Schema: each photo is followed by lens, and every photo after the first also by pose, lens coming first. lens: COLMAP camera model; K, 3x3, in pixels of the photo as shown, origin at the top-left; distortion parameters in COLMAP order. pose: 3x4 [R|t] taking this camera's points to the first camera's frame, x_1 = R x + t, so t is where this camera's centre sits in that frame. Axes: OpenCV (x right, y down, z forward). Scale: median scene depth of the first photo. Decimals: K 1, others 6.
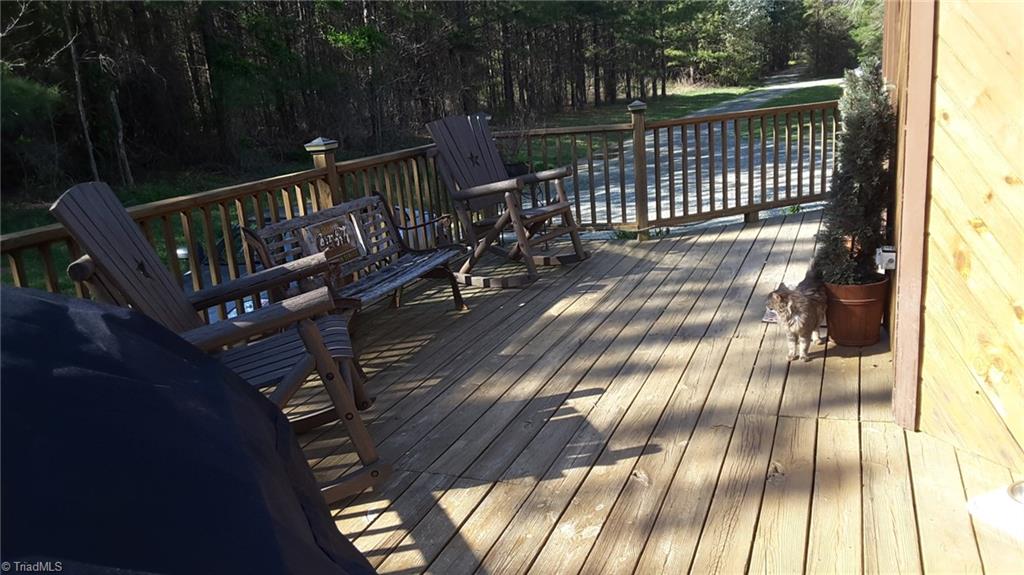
lens RADIAL K [[824.1, 0, 515.6], [0, 824.1, 289.3], [0, 0, 1]] dist [0.120689, -0.214050]
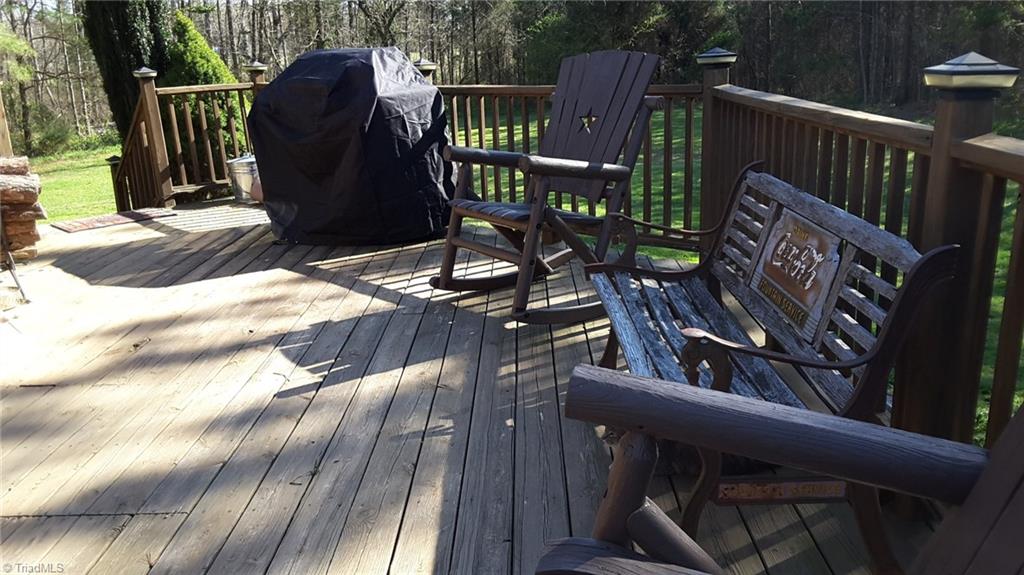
lens RADIAL K [[824.1, 0, 515.6], [0, 824.1, 289.3], [0, 0, 1]] dist [0.120689, -0.214050]
pose [[-0.914368, 0.267316, -0.304093, 0.124620], [0.062854, 0.835675, 0.545615, -0.454868], [0.399975, 0.479780, -0.780917, 1.848796]]
